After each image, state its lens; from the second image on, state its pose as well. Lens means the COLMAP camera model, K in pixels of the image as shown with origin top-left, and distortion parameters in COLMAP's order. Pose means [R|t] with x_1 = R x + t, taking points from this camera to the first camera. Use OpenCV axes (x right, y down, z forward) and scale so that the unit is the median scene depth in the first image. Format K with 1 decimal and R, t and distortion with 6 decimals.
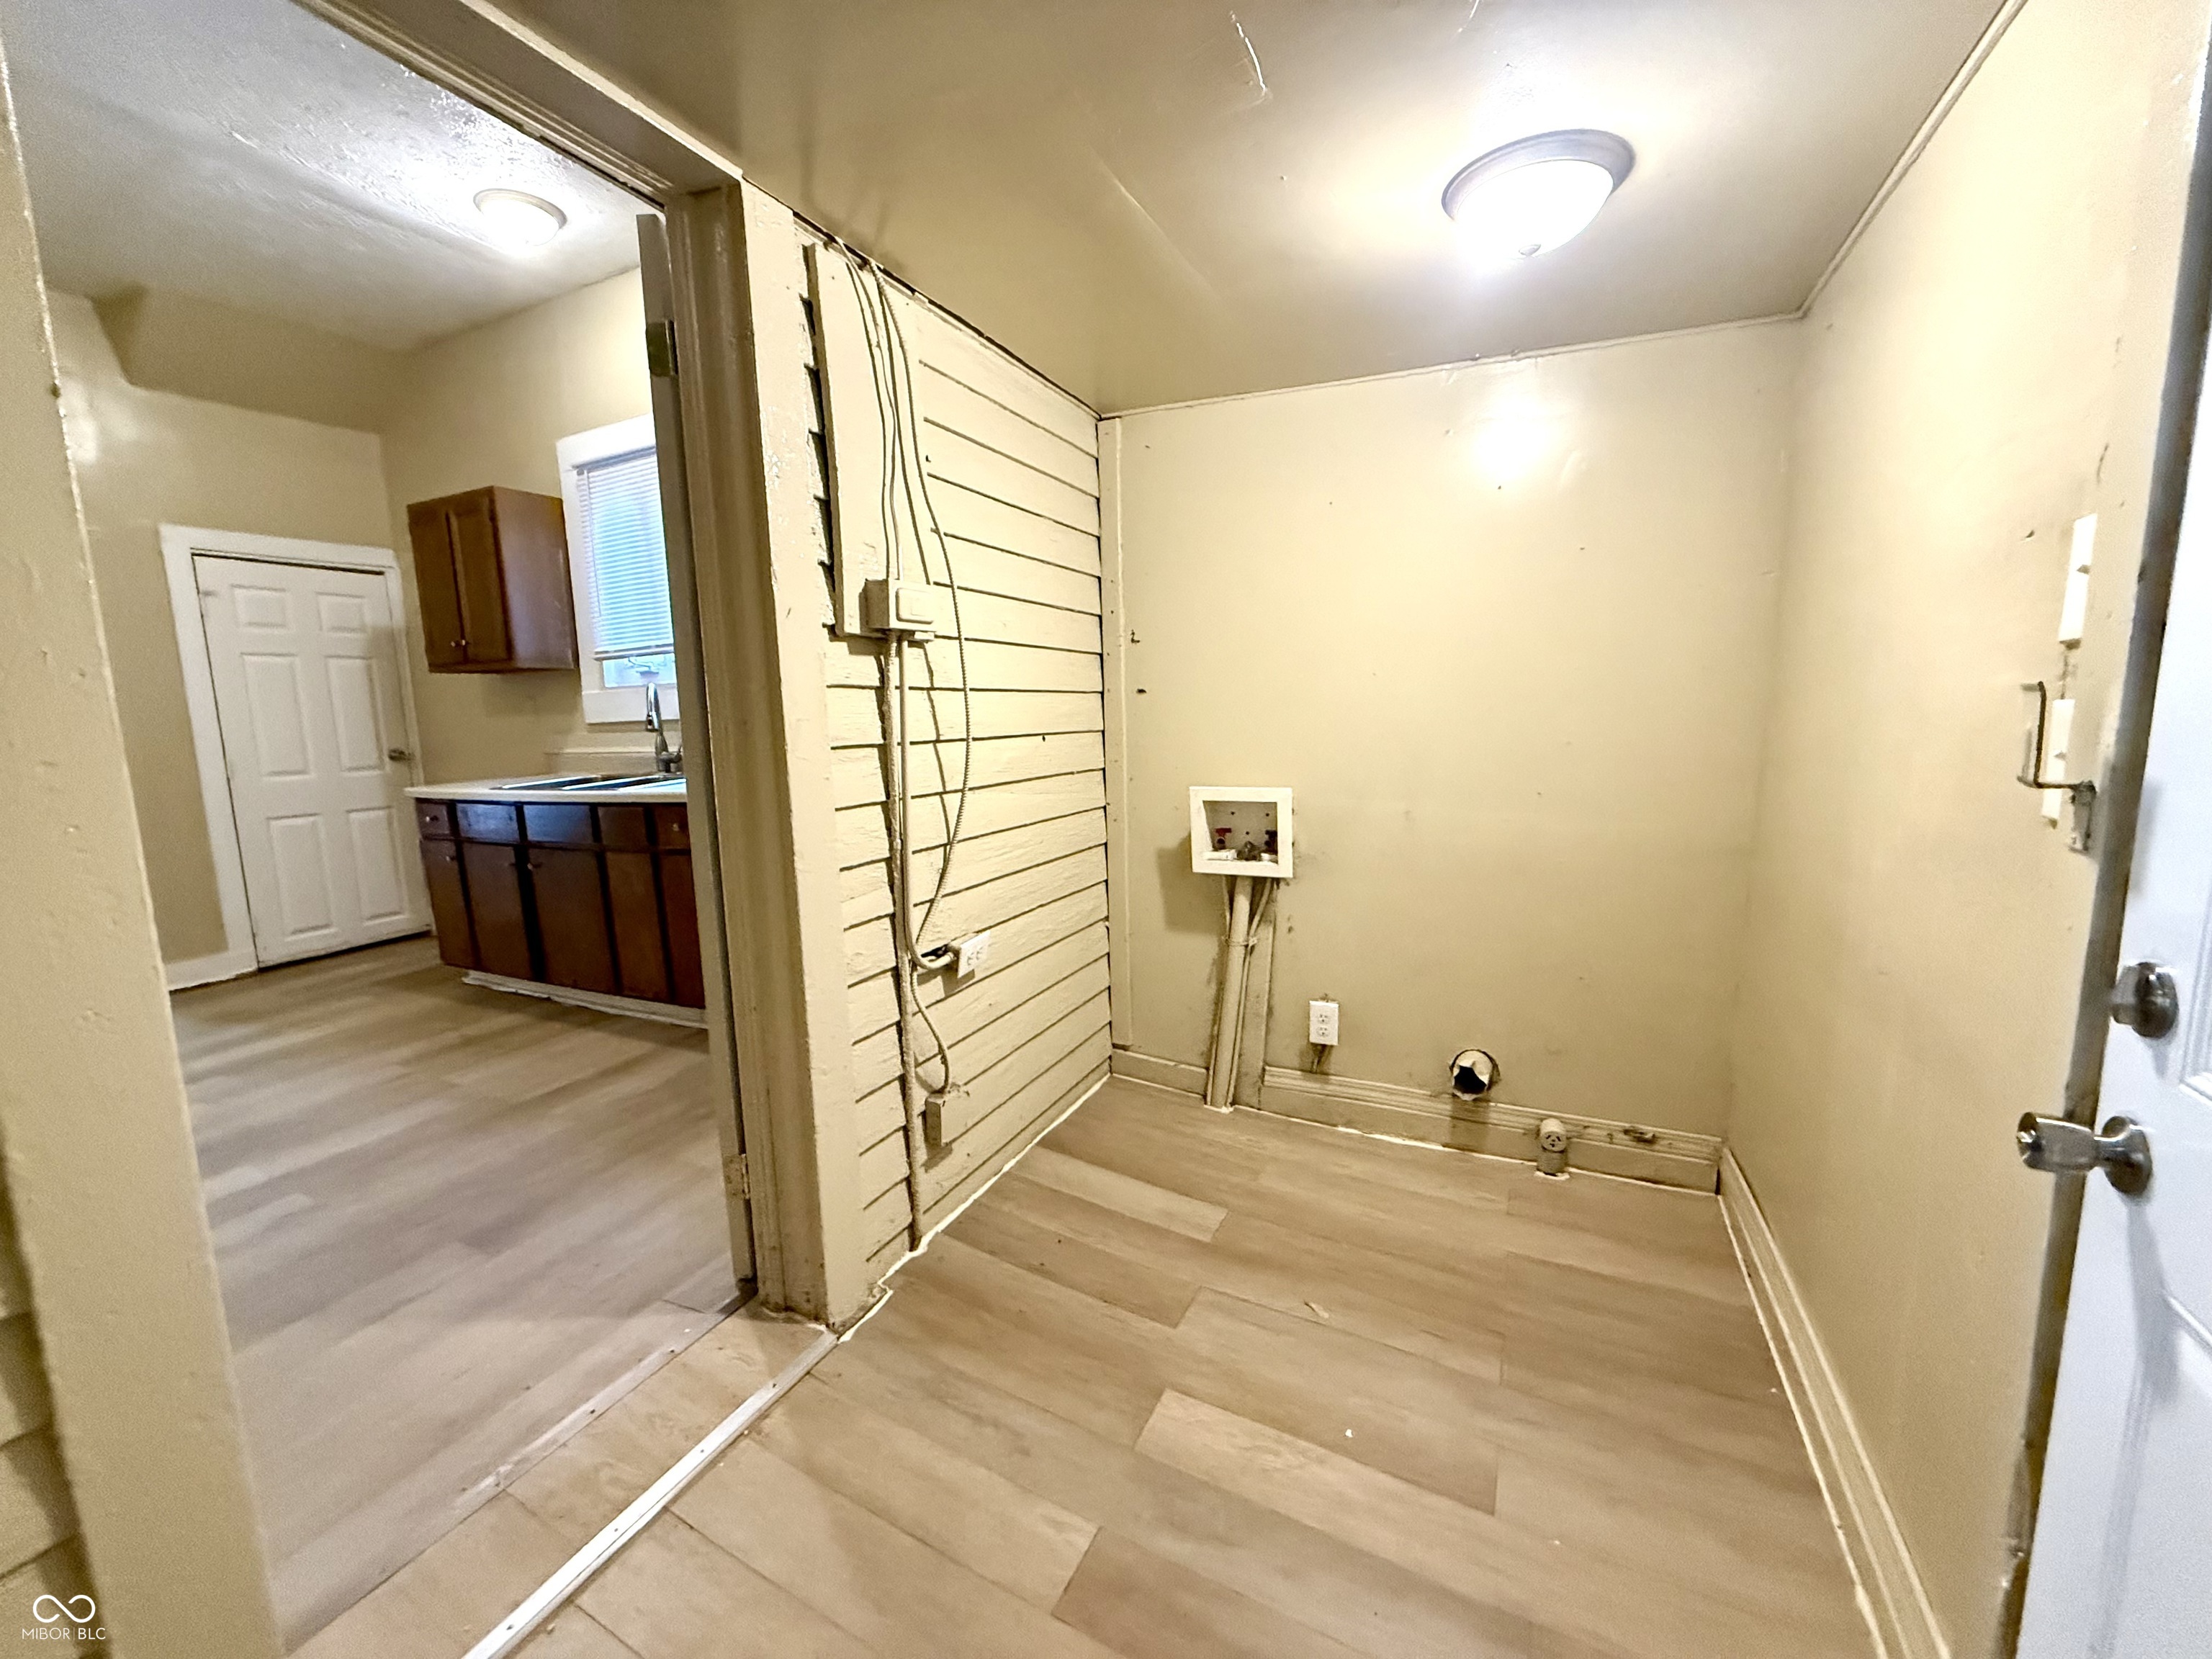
lens RADIAL K [[878.4, 0, 1103.9], [0, 878.4, 830.2], [0, 0, 1]] dist [-0.000402, 0.000106]
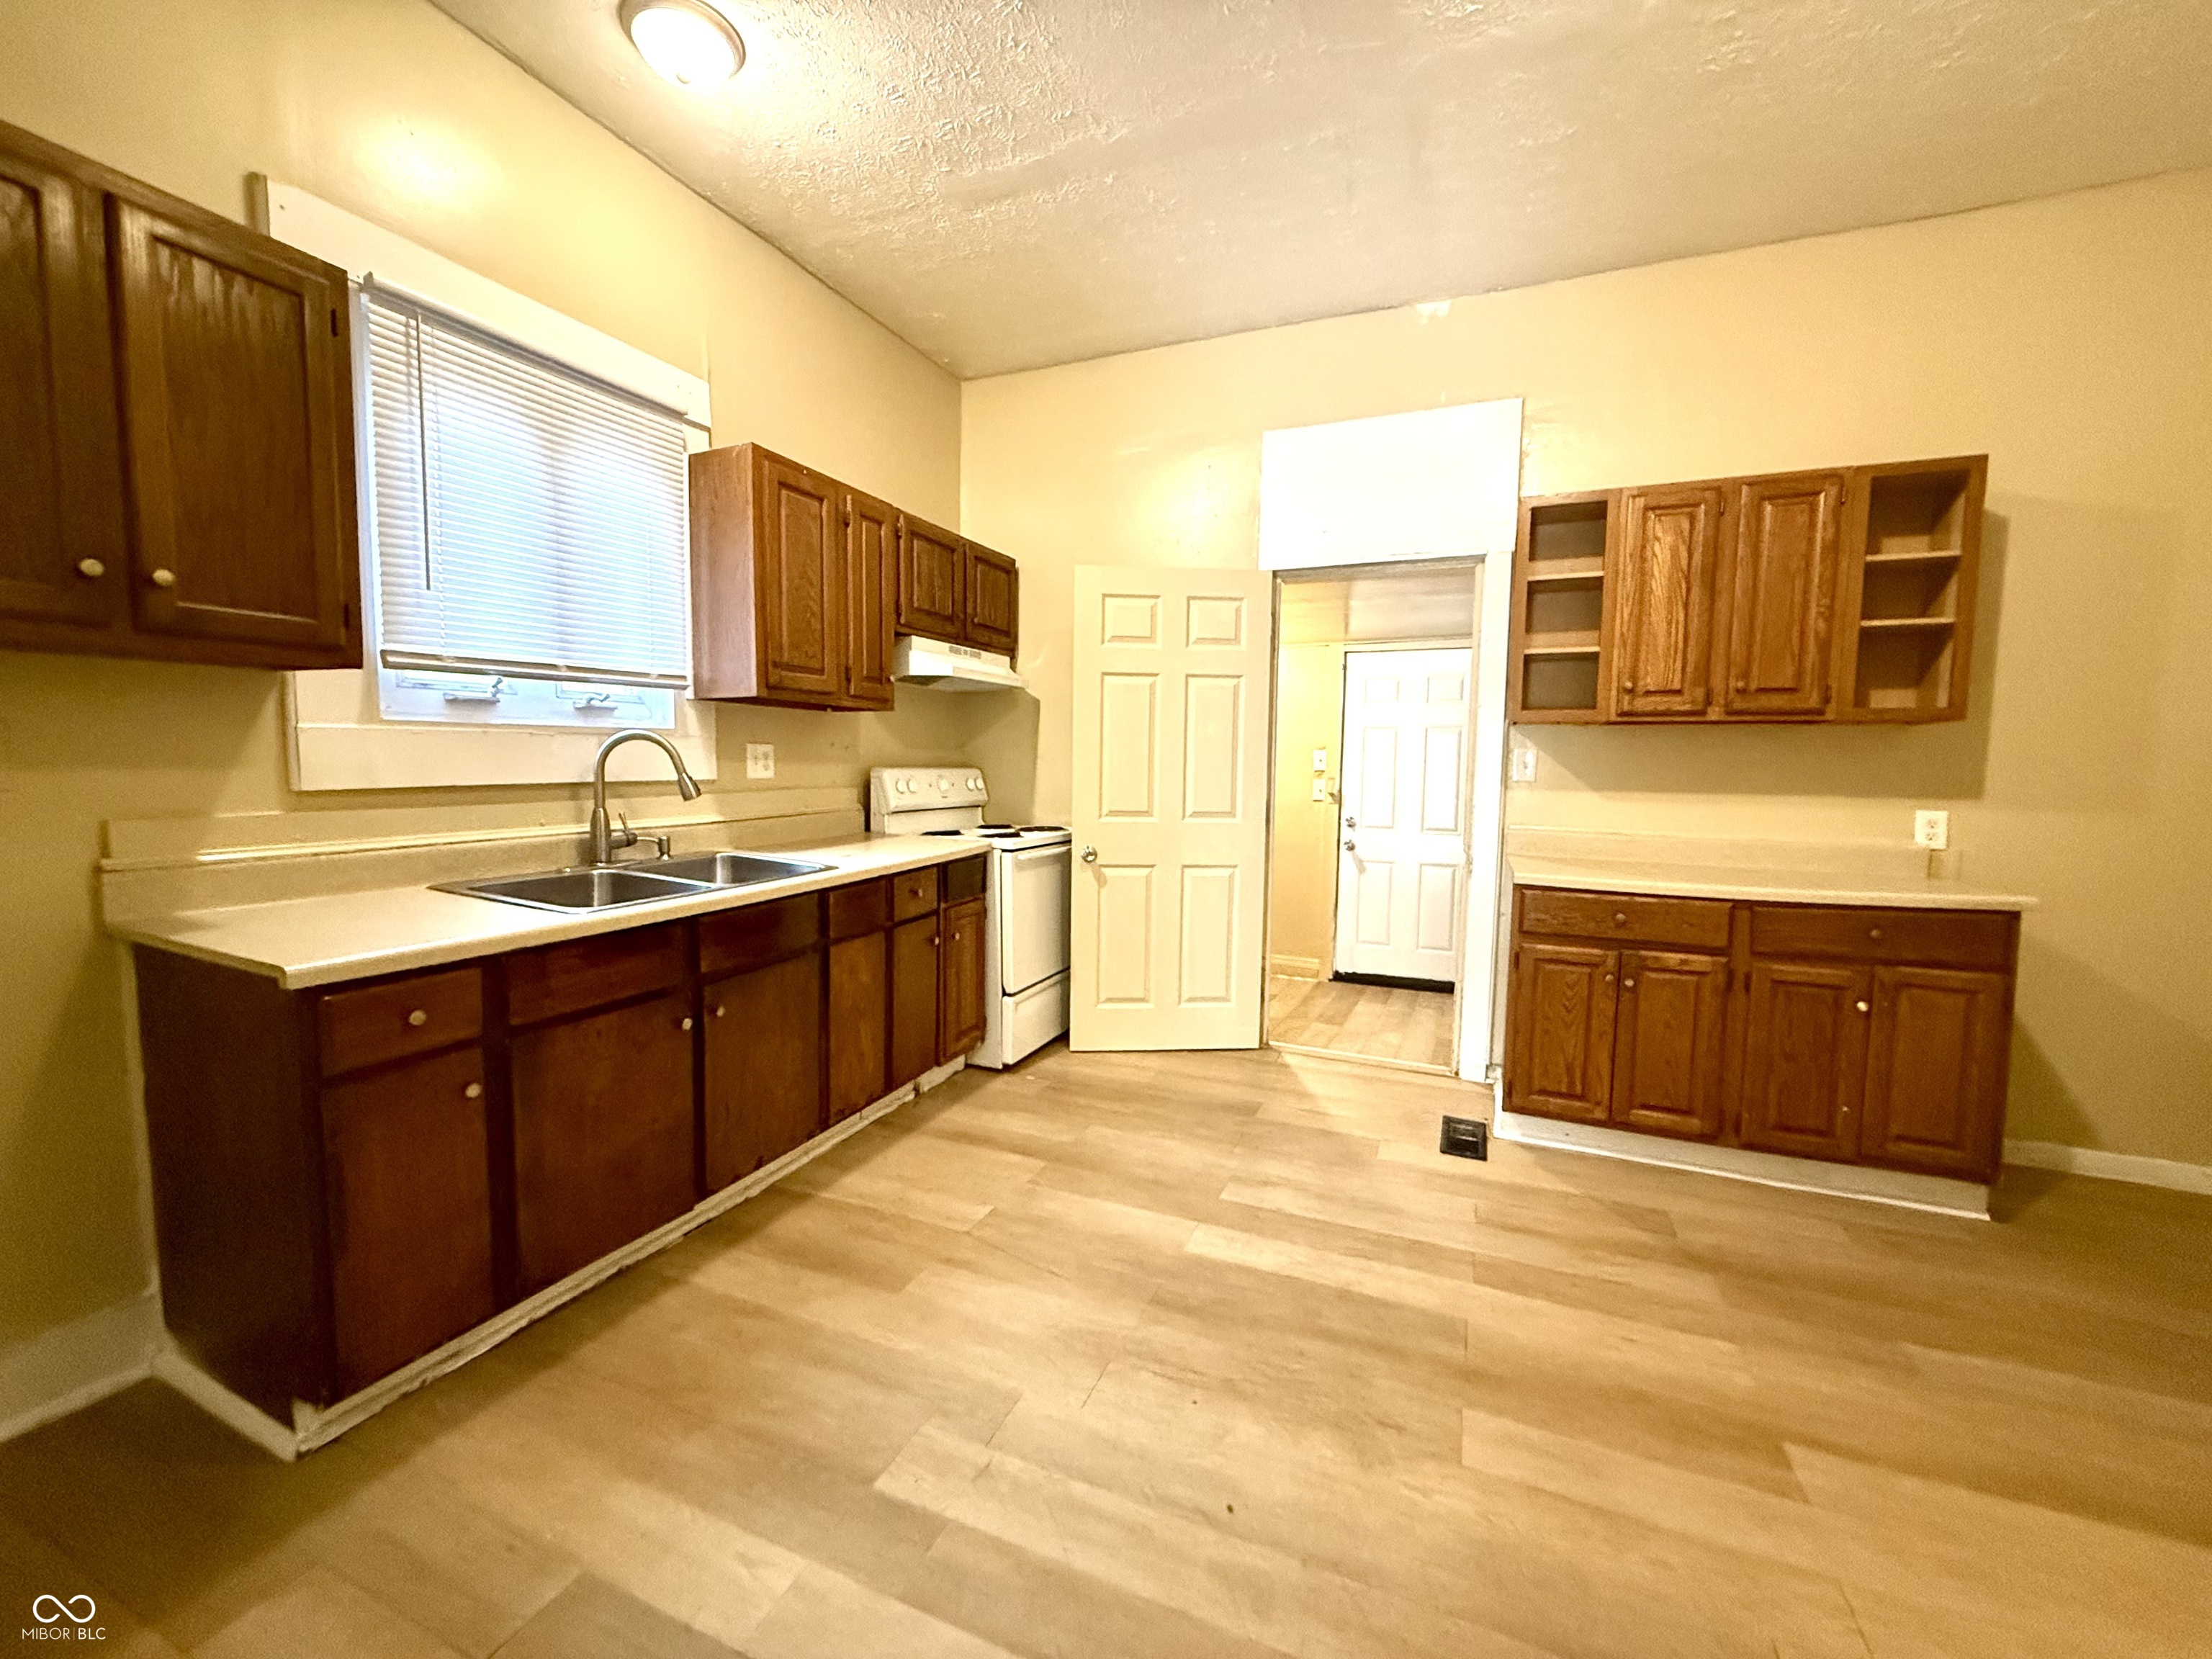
lens RADIAL K [[878.4, 0, 1103.9], [0, 878.4, 830.2], [0, 0, 1]] dist [-0.000402, 0.000106]
pose [[-0.052894, -0.052235, 0.997233, -1.532367], [0.123673, 0.990600, 0.058447, -0.108098], [-0.990912, 0.126423, -0.045936, 0.866092]]
